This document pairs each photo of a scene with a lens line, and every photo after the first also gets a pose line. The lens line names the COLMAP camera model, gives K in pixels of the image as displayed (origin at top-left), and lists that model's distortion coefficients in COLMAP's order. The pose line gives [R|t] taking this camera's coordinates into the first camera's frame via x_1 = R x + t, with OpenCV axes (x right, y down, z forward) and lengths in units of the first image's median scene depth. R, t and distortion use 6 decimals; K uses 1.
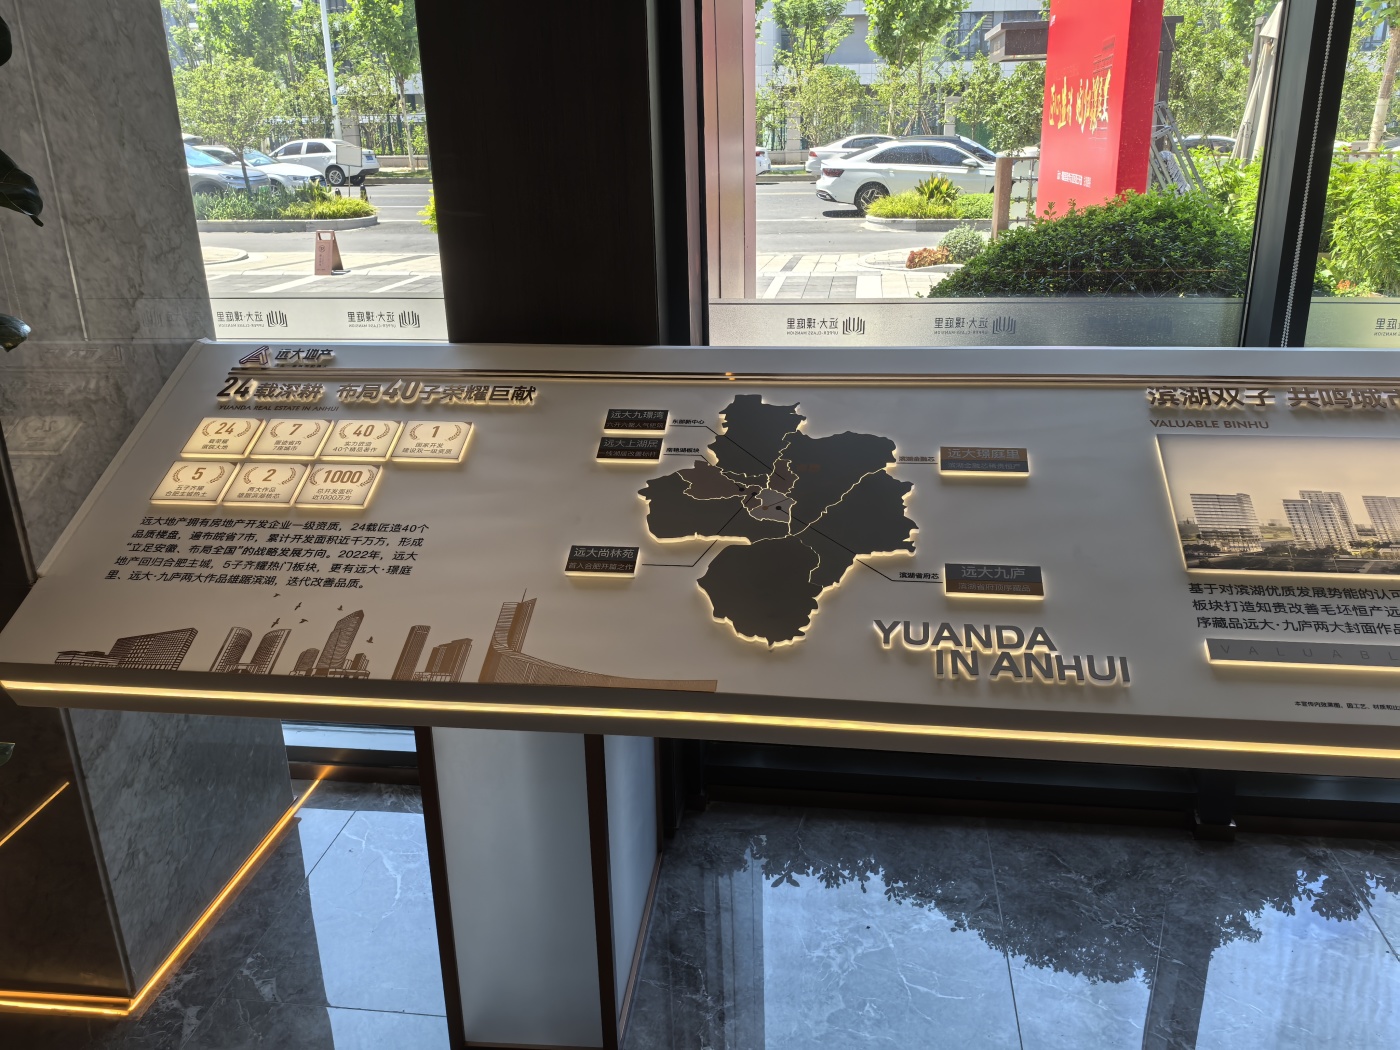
lens RADIAL K [[1151.8, 0, 702.4], [0, 1151.8, 535.1], [0, 0, 1]] dist [0.025666, -0.036899]
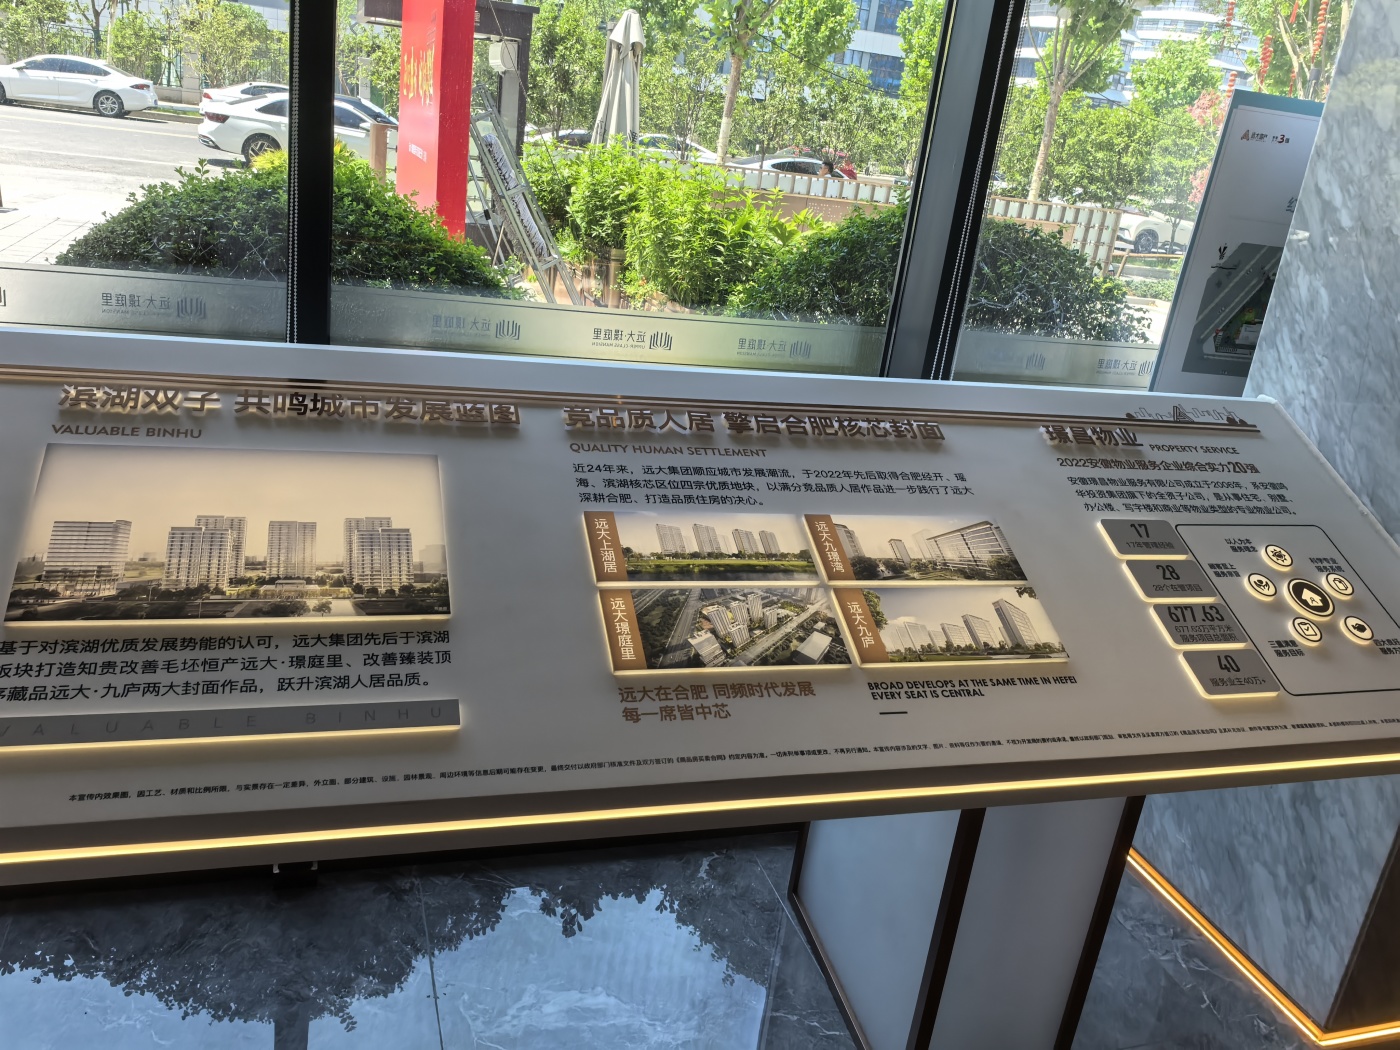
lens RADIAL K [[1151.8, 0, 696.8], [0, 1151.8, 516.6], [0, 0, 1]] dist [0.025666, -0.036899]
pose [[0.895425, -0.017898, 0.444853, 0.471067], [0.013827, 0.999828, 0.012396, -0.043354], [-0.444999, -0.004948, 0.895518, 0.088983]]
